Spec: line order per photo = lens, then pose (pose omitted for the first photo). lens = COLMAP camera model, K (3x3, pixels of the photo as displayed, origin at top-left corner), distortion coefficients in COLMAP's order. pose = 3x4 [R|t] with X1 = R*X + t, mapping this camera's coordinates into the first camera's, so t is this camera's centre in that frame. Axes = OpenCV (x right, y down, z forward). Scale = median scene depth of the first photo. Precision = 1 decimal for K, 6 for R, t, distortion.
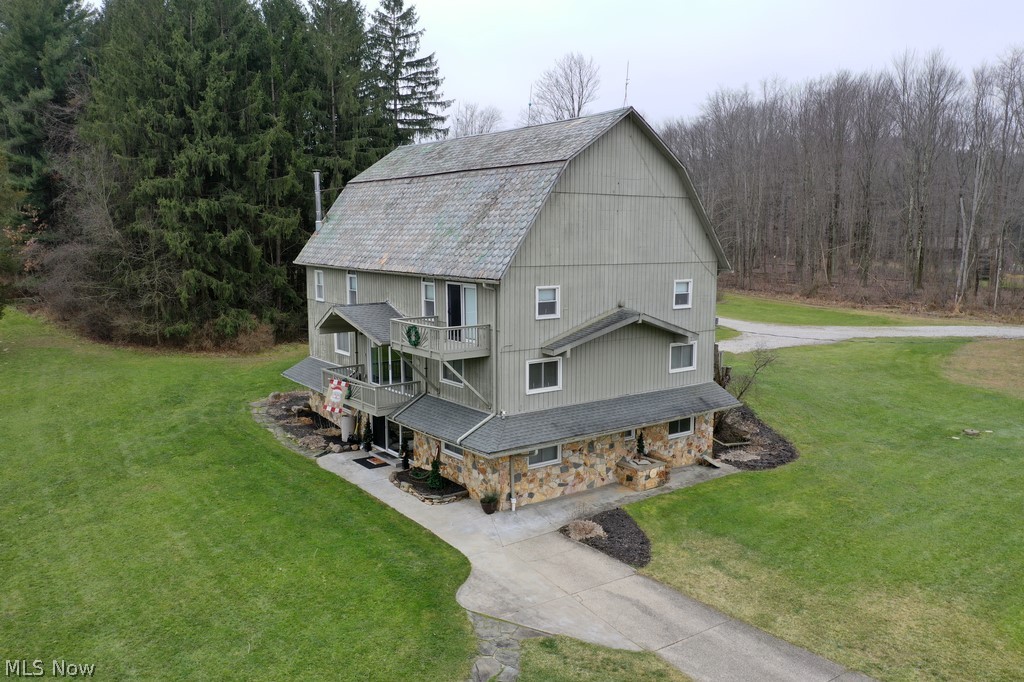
lens RADIAL K [[806.8, 0, 510.8], [0, 806.8, 339.6], [0, 0, 1]] dist [-0.025448, 0.010811]
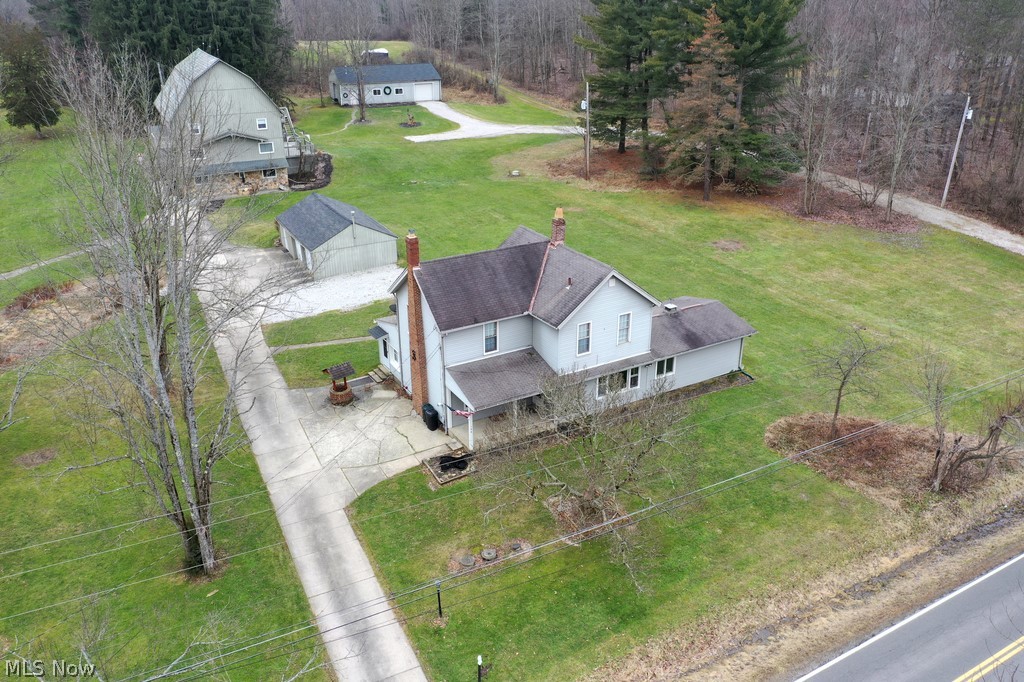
lens RADIAL K [[806.8, 0, 519.4], [0, 806.8, 342.5], [0, 0, 1]] dist [-0.025448, 0.010811]
pose [[0.987039, 0.060176, -0.148773, 1.650650], [-0.015674, 0.958753, 0.283807, -0.144785], [0.159715, -0.277796, 0.947270, -1.771342]]
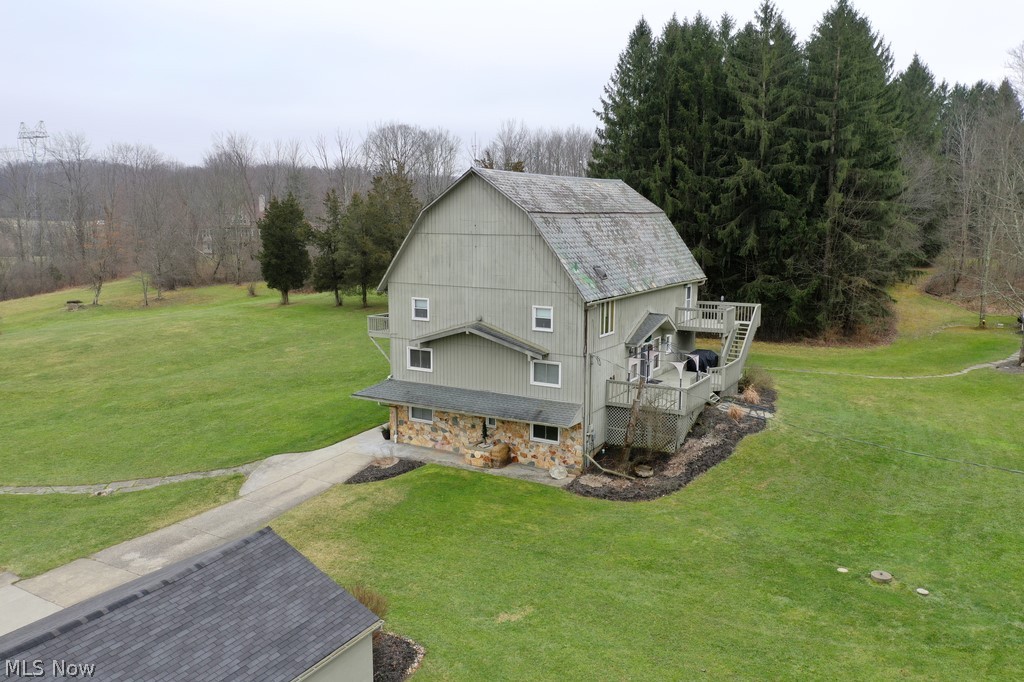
lens RADIAL K [[806.8, 0, 514.4], [0, 806.8, 343.9], [0, 0, 1]] dist [-0.025448, 0.010811]
pose [[0.389816, 0.144800, -0.909438, 1.362760], [-0.123051, 0.986895, 0.104389, -0.148490], [0.912635, 0.071215, 0.402525, 0.547737]]
